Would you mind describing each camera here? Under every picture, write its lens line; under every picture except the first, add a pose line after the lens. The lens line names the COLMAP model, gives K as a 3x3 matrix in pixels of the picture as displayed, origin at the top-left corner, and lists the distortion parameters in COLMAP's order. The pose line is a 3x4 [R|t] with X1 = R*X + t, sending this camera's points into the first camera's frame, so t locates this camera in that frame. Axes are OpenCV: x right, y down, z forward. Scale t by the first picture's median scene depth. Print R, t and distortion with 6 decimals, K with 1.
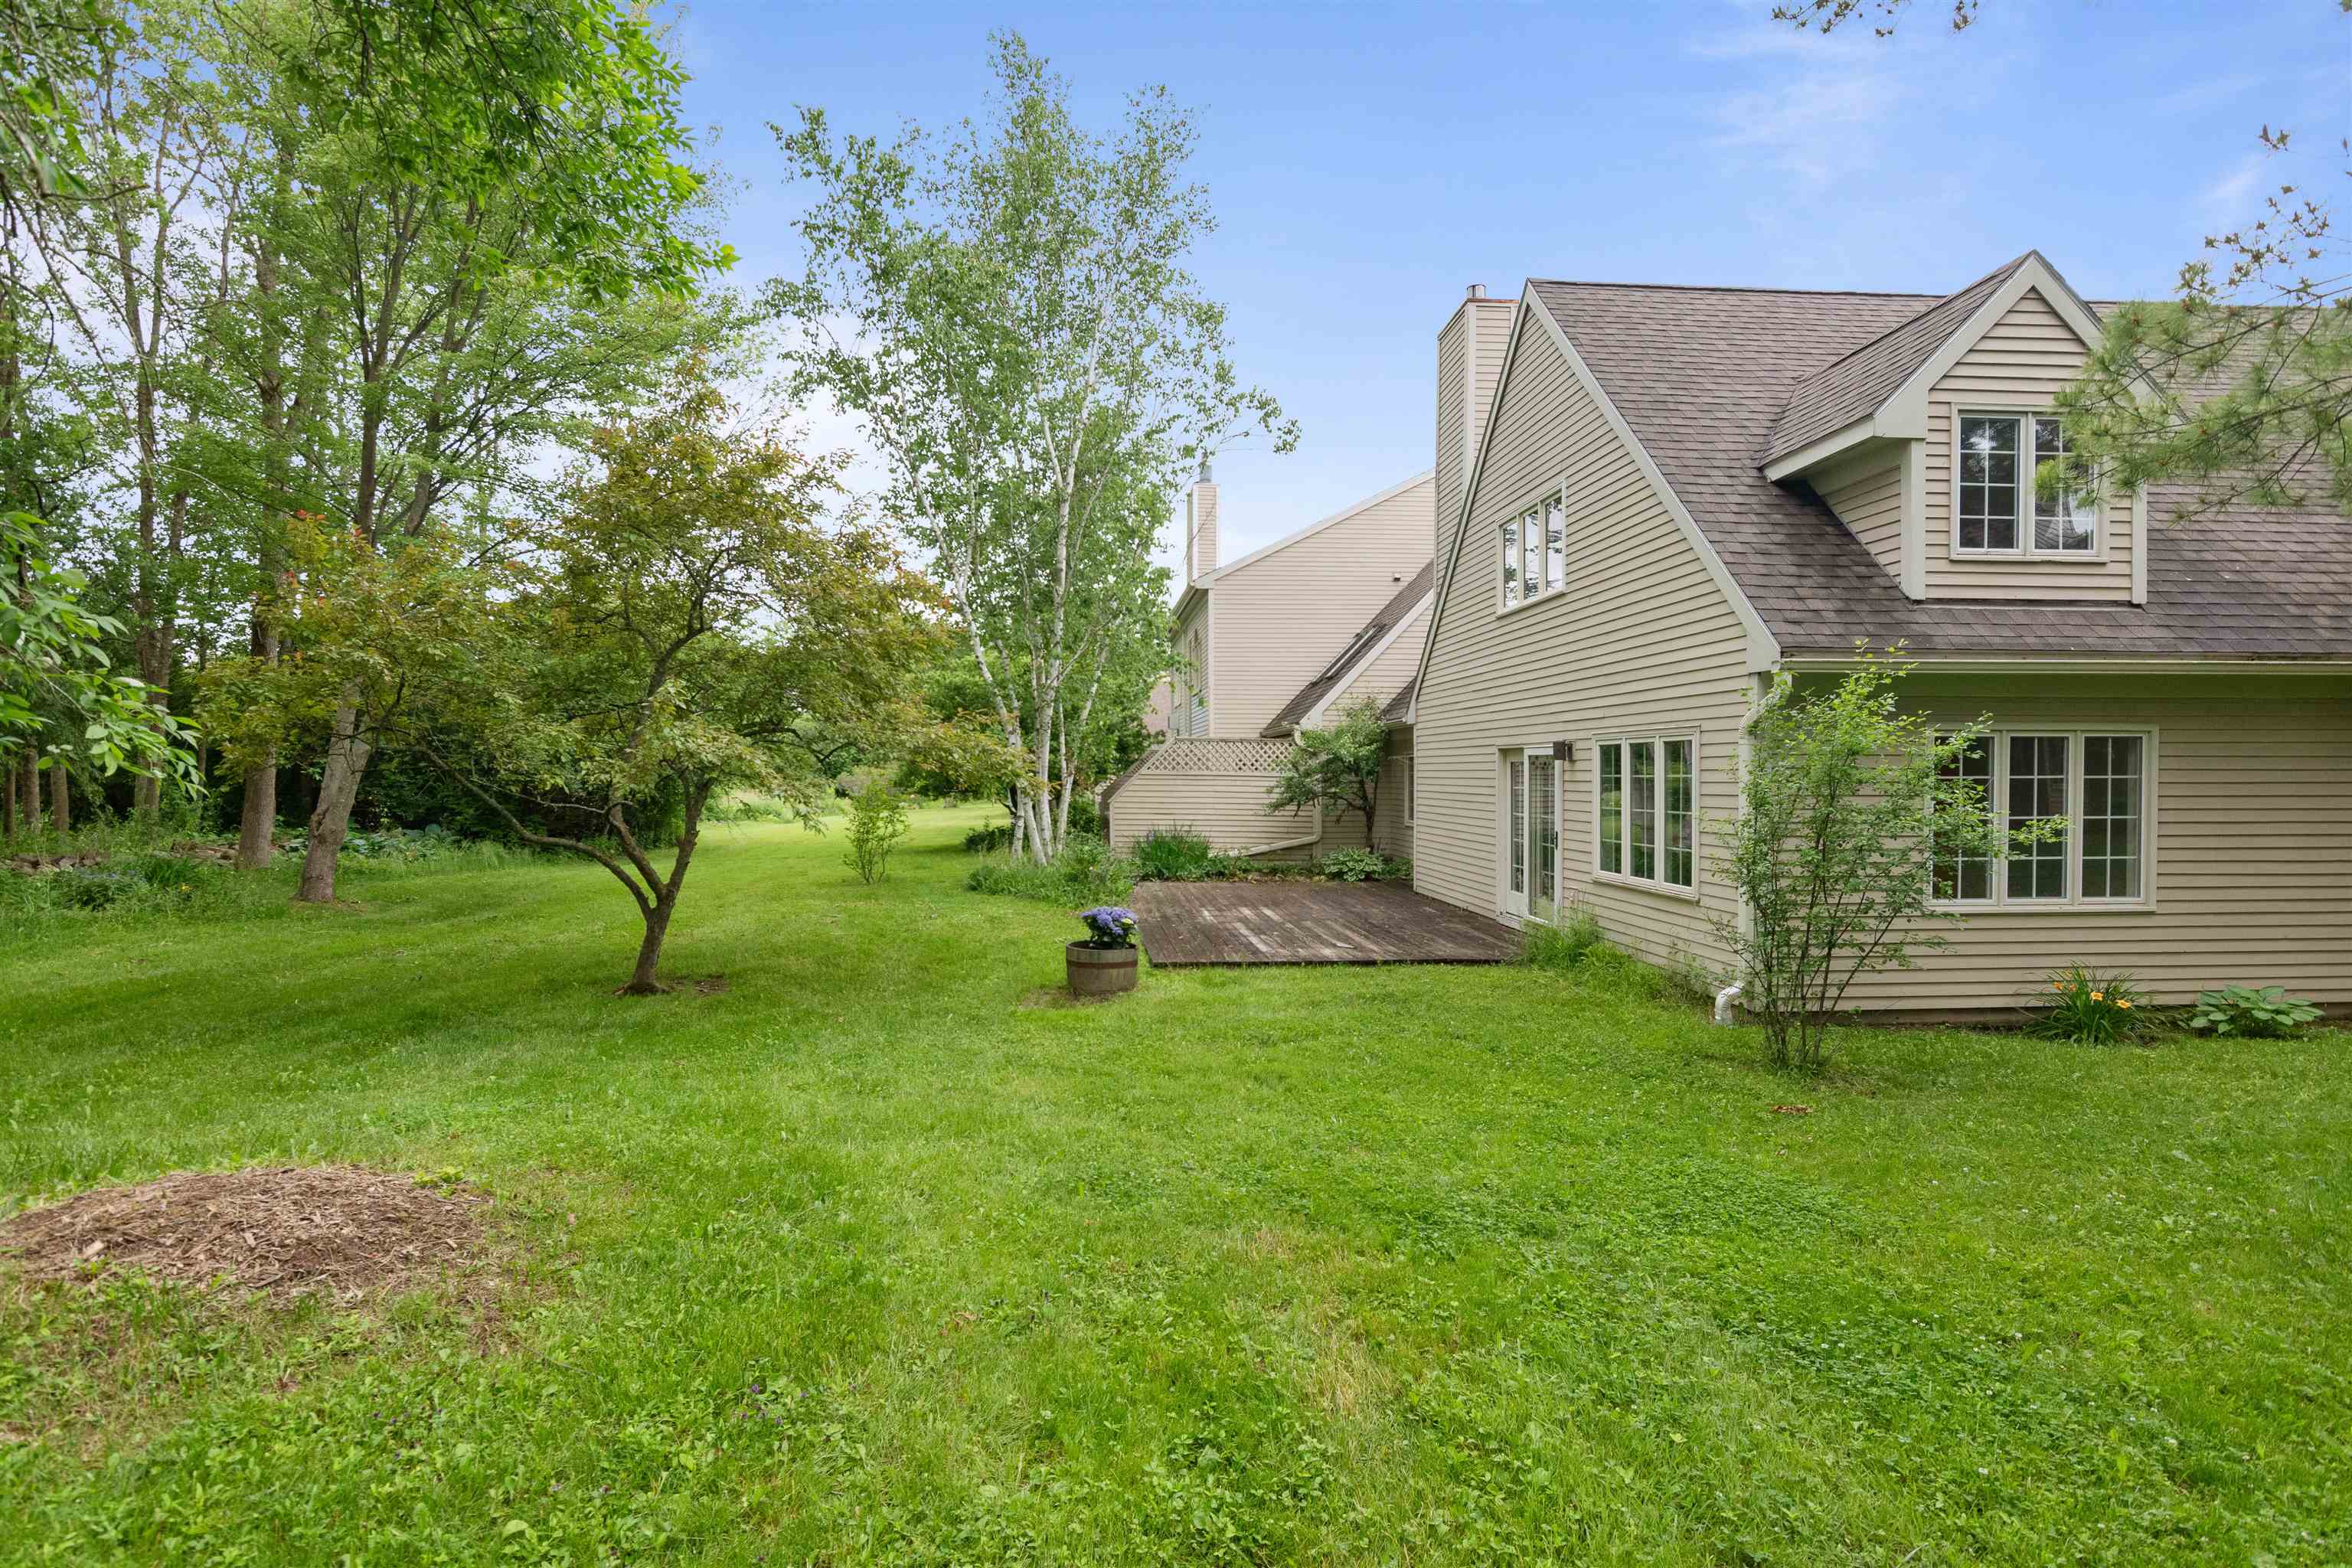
lens RADIAL K [[1144.6, 0, 1170.6], [0, 1144.6, 778.8], [0, 0, 1]] dist [-0.000279, 0.001348]
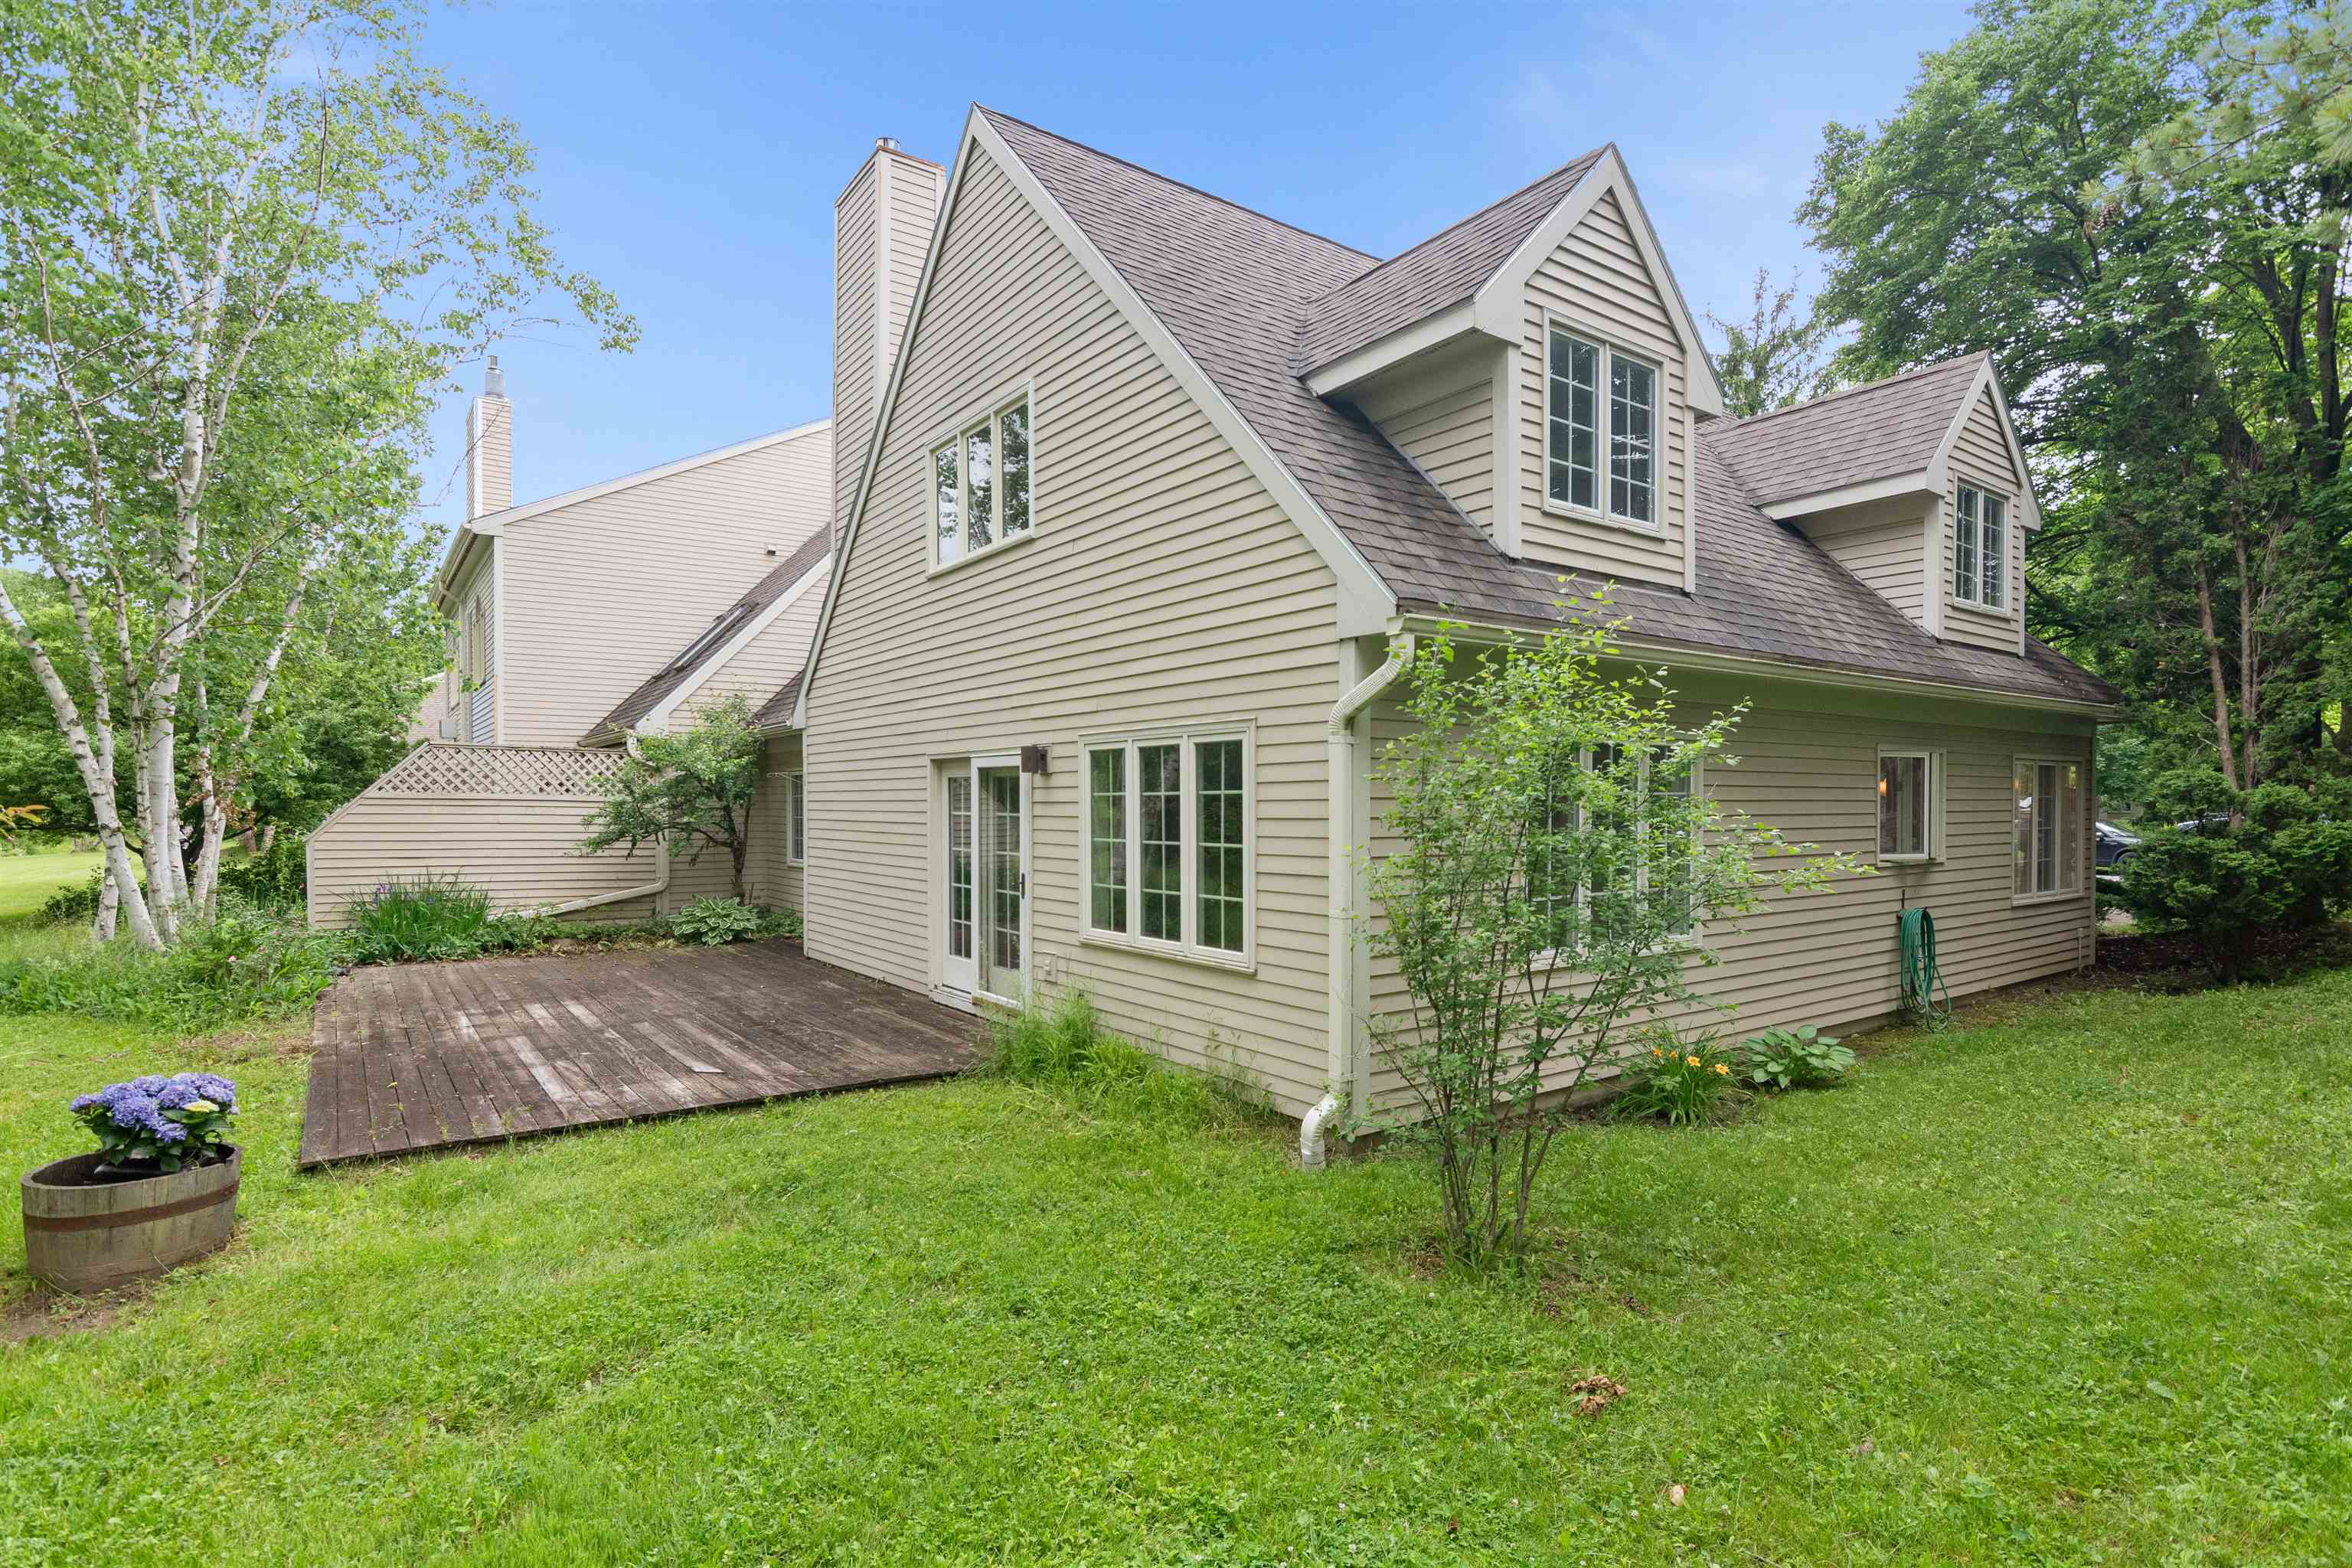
lens RADIAL K [[1144.6, 0, 1163.7], [0, 1144.6, 809.7], [0, 0, 1]] dist [-0.000279, 0.001348]
pose [[0.859345, -0.003503, 0.511384, 0.053191], [0.003554, 0.999993, 0.000878, 0.006800], [-0.511383, 0.001063, 0.859352, 0.375383]]
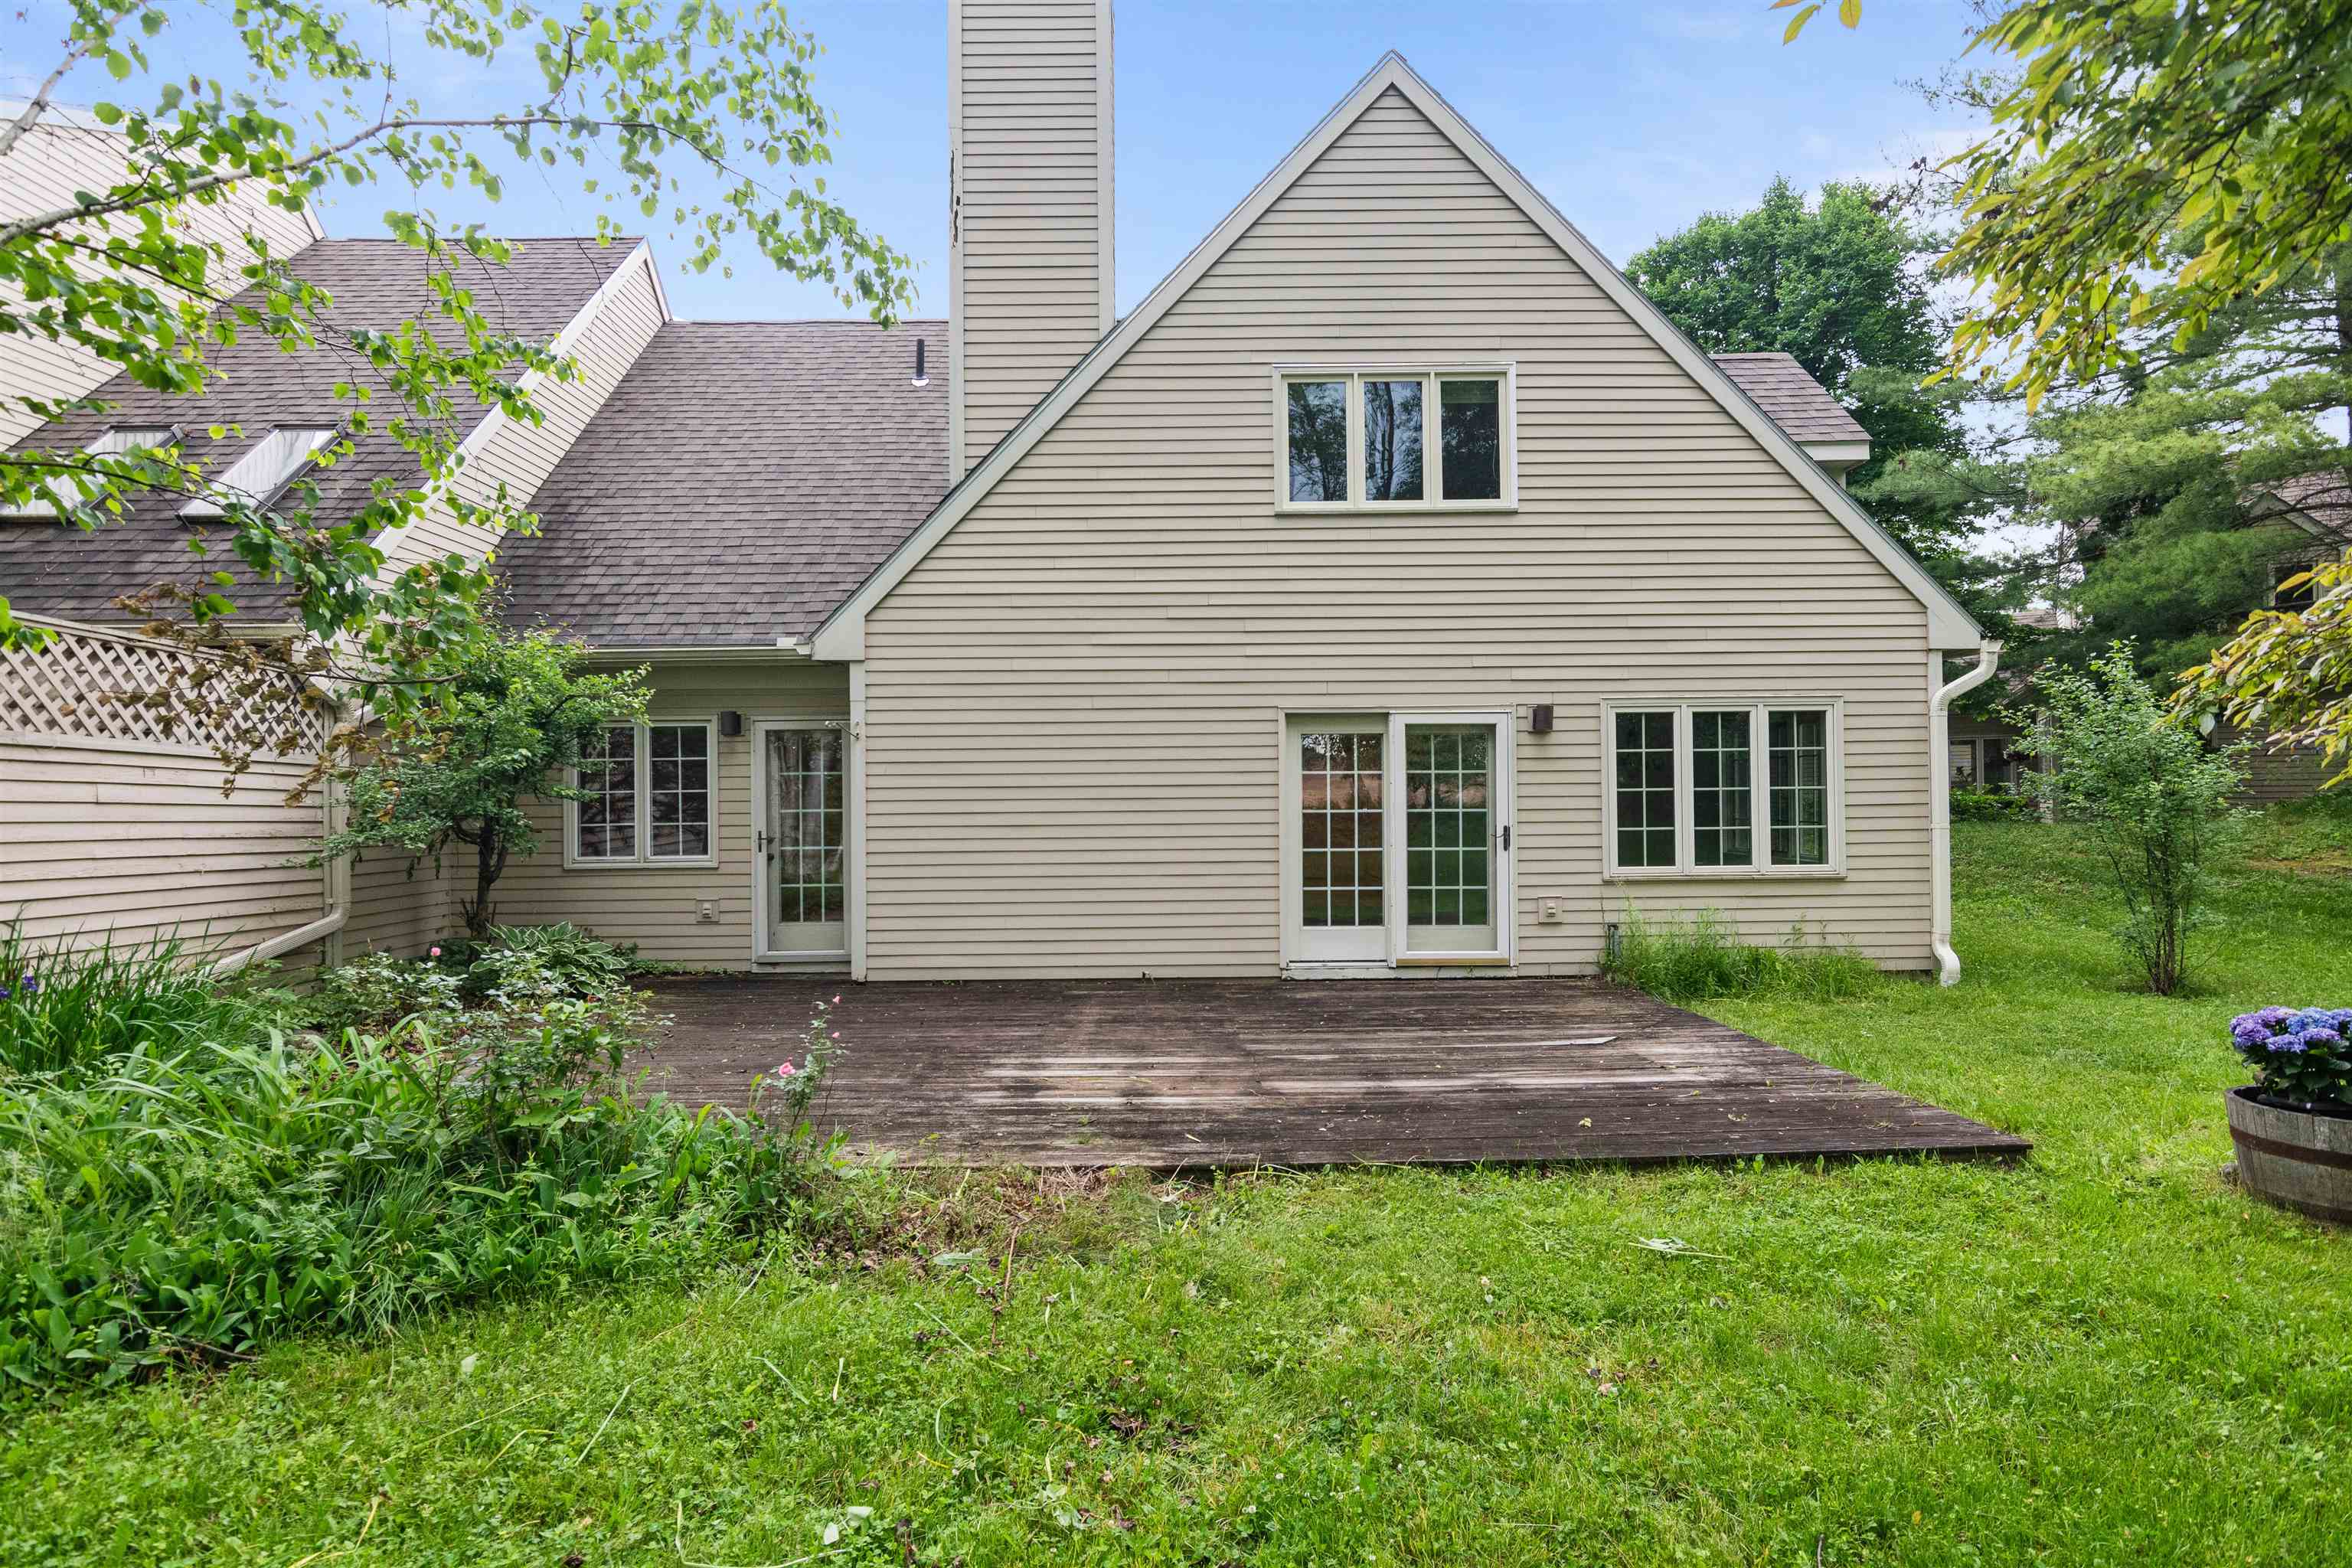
lens RADIAL K [[1144.6, 0, 1176.4], [0, 1144.6, 789.7], [0, 0, 1]] dist [-0.000279, 0.001348]
pose [[0.076946, 0.008524, 0.996999, -0.471338], [0.016777, 0.999811, -0.009843, 0.028937], [-0.996894, 0.017484, 0.076789, 1.279480]]
